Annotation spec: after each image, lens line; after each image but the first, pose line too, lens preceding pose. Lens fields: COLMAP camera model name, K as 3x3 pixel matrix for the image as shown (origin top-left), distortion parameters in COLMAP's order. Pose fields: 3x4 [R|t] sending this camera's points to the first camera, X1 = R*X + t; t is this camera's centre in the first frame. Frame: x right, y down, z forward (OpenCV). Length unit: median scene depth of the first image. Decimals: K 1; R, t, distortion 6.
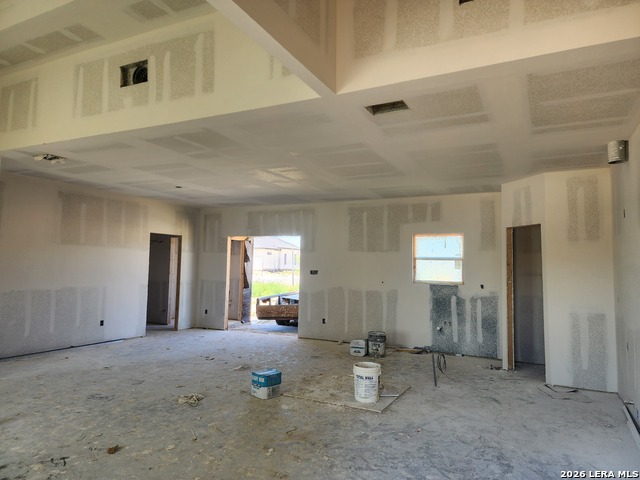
lens RADIAL K [[427.6, 0, 320.0], [0, 427.6, 240.0], [0, 0, 1]] dist [0.089243, -0.072943]
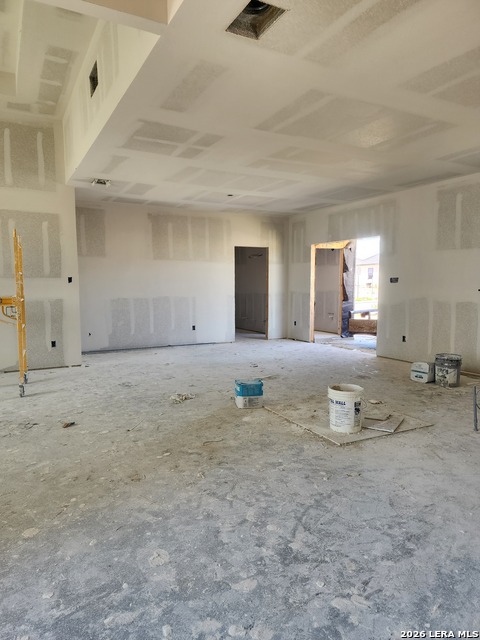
lens RADIAL K [[427.6, 0, 235.3], [0, 427.6, 321.6], [0, 0, 1]] dist [0.089243, -0.072943]
pose [[0.813975, 0.031691, -0.580034, 0.266117], [0.053716, 0.990126, 0.129479, 0.036754], [0.578410, -0.136550, 0.804236, 0.172051]]
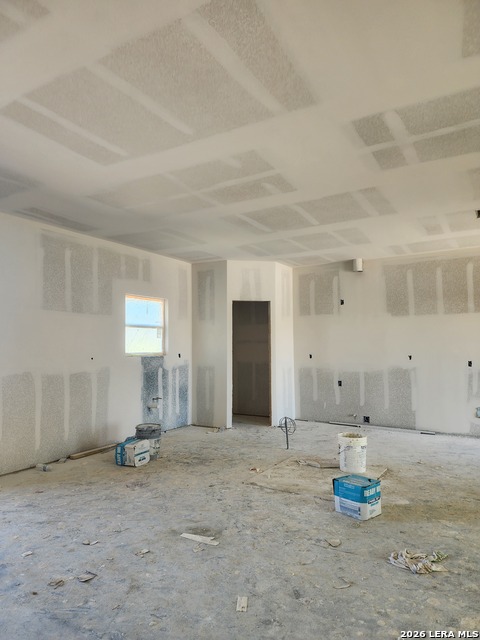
lens RADIAL K [[432.7, 0, 242.3], [0, 432.7, 324.3], [0, 0, 1]] dist [0.089566, -0.077378]
pose [[0.064717, 0.028842, 0.997487, -0.594149], [-0.056787, 0.998069, -0.025174, 0.053240], [-0.996287, -0.055015, 0.066229, 0.792813]]
